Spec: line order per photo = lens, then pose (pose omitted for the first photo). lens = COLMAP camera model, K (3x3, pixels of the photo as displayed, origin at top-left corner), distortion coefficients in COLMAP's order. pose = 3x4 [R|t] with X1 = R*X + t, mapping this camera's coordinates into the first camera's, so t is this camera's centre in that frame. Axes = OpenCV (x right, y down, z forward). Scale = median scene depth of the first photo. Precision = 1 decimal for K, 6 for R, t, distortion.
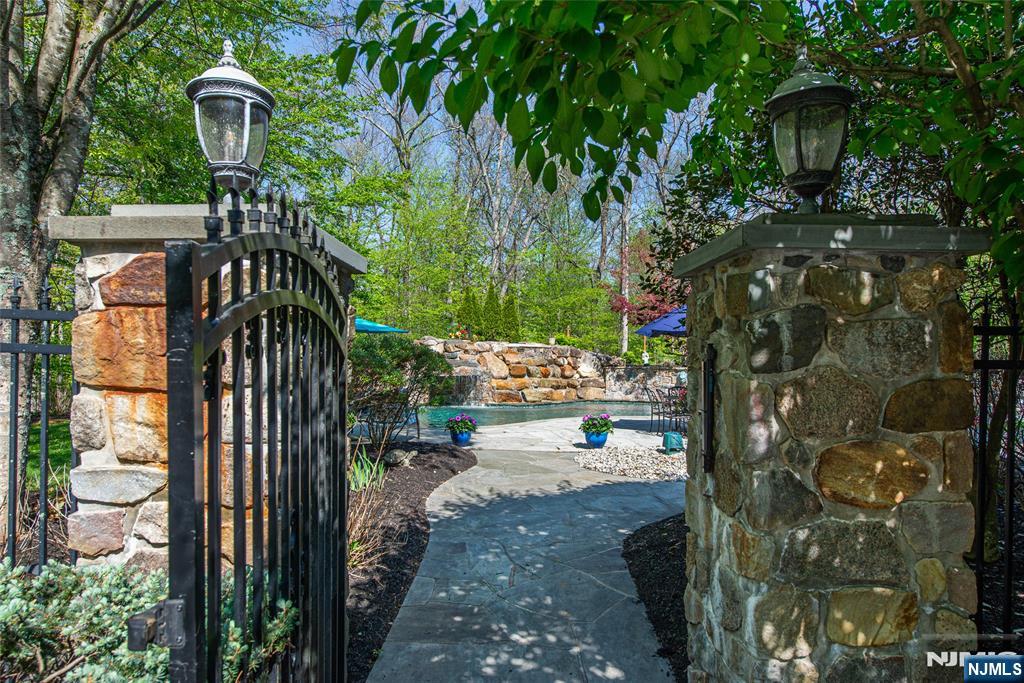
lens RADIAL K [[650.1, 0, 512.3], [0, 650.1, 345.4], [0, 0, 1]] dist [-0.000240, -0.000003]
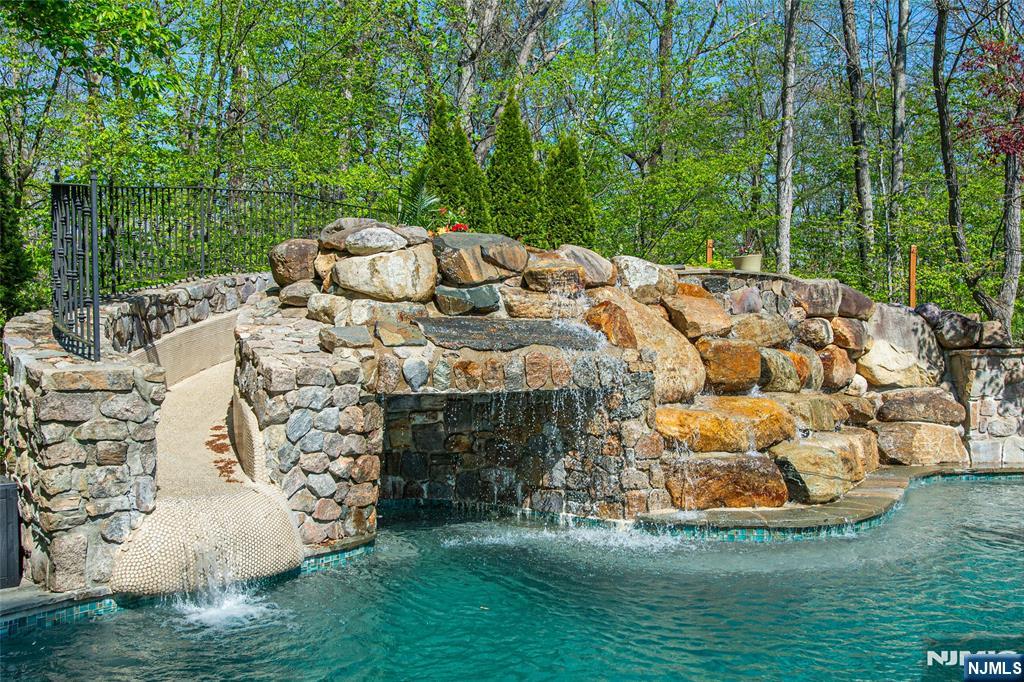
lens RADIAL K [[975.0, 0, 511.7], [0, 975.0, 339.7], [0, 0, 1]] dist [0.002377, 0.000000]
pose [[0.992721, -0.002680, 0.120407, -0.114803], [0.001210, 0.999924, 0.012283, 0.024329], [-0.120430, -0.012048, 0.992649, 0.642020]]
